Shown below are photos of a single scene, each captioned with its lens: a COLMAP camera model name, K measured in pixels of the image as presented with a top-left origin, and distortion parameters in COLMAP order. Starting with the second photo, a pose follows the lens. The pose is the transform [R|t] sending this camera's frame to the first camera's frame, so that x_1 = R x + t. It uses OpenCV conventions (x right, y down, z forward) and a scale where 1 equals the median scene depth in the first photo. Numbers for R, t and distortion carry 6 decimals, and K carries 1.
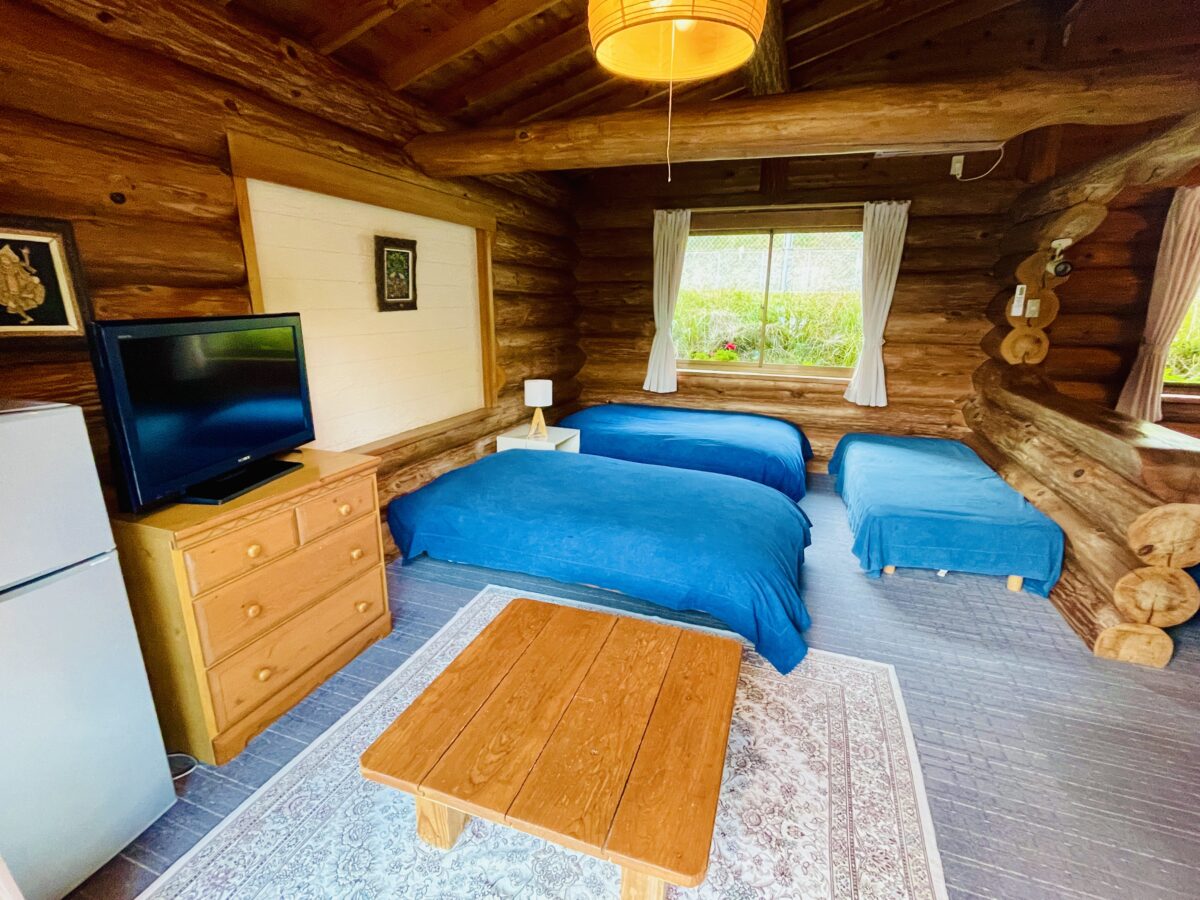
lens RADIAL K [[558.0, 0, 598.7], [0, 558.0, 450.9], [0, 0, 1]] dist [-0.004722, 0.003863]
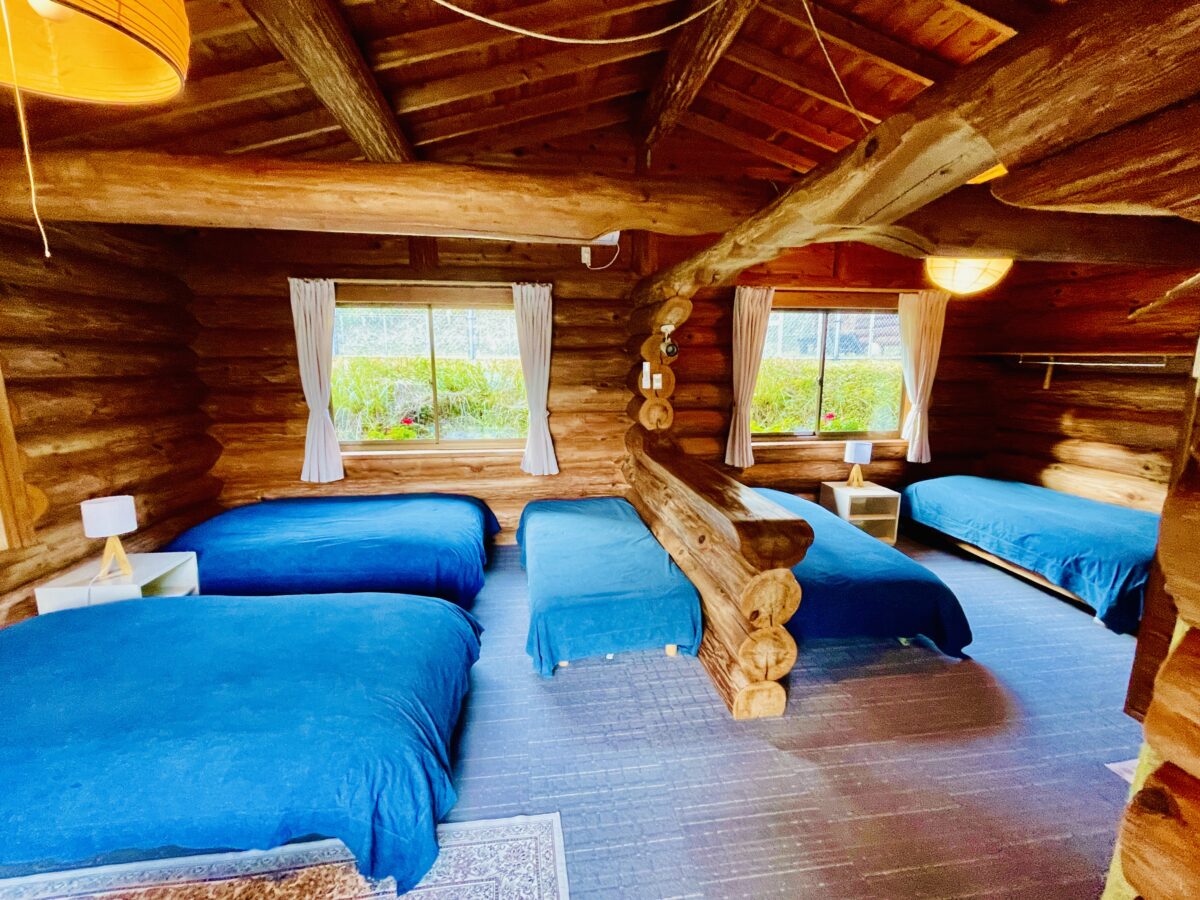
lens RADIAL K [[516.7, 0, 596.5], [0, 516.7, 446.8], [0, 0, 1]] dist [-0.000182, -0.000053]
pose [[0.883459, -0.092170, 0.459354, 0.159956], [0.131958, 0.989717, -0.055201, -0.077241], [-0.449542, 0.109383, 0.886537, 0.120495]]
